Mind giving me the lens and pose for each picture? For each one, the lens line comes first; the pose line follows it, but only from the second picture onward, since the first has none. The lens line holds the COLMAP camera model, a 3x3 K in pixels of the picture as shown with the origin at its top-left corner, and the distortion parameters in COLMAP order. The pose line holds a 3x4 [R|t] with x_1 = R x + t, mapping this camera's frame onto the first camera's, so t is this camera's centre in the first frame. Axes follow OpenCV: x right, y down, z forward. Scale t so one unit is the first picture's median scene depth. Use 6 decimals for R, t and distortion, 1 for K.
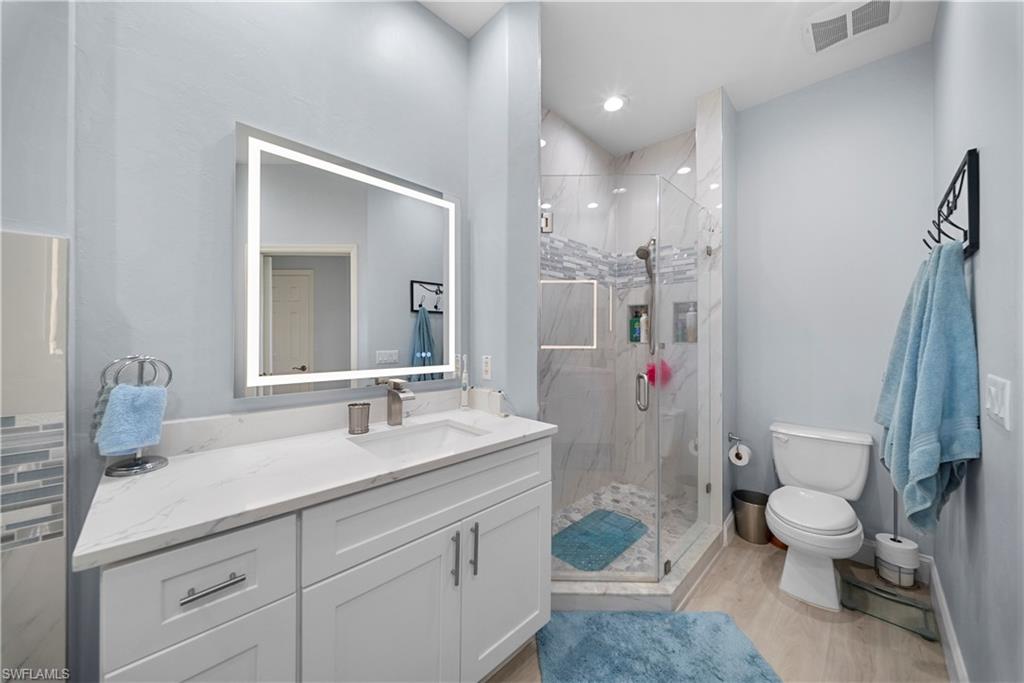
lens RADIAL K [[362.3, 0, 507.5], [0, 362.3, 336.4], [0, 0, 1]] dist [0.006656, -0.003683]
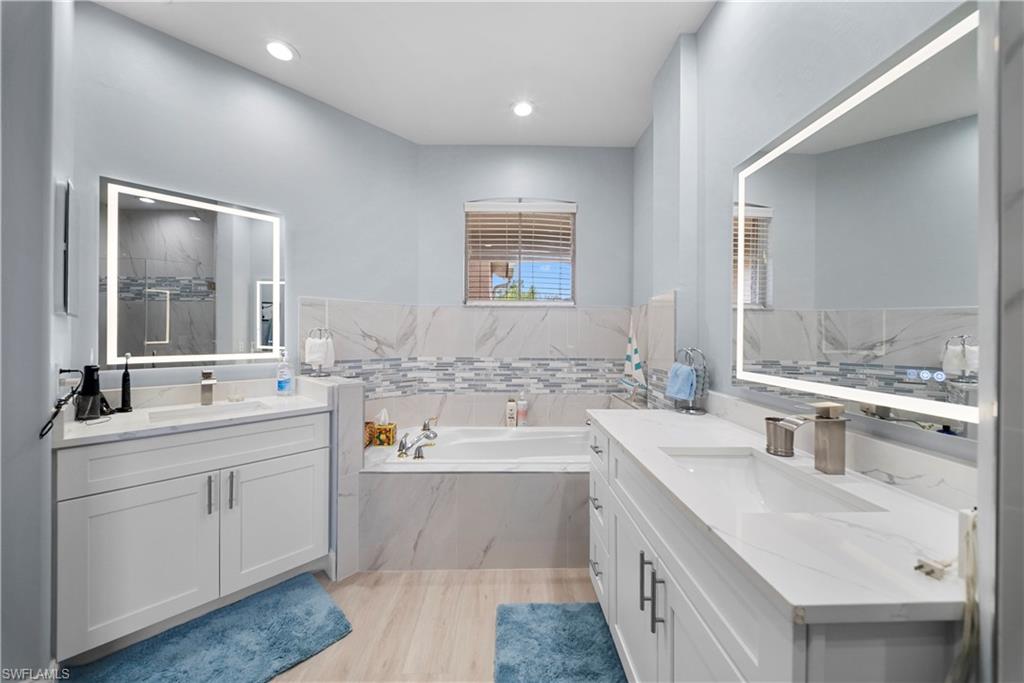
lens RADIAL K [[362.3, 0, 518.4], [0, 362.3, 334.6], [0, 0, 1]] dist [0.006656, -0.003683]
pose [[-0.673111, -0.008944, -0.739487, 0.600833], [-0.006141, 0.999960, -0.006504, 0.002817], [0.739516, 0.000163, -0.673139, 1.114149]]
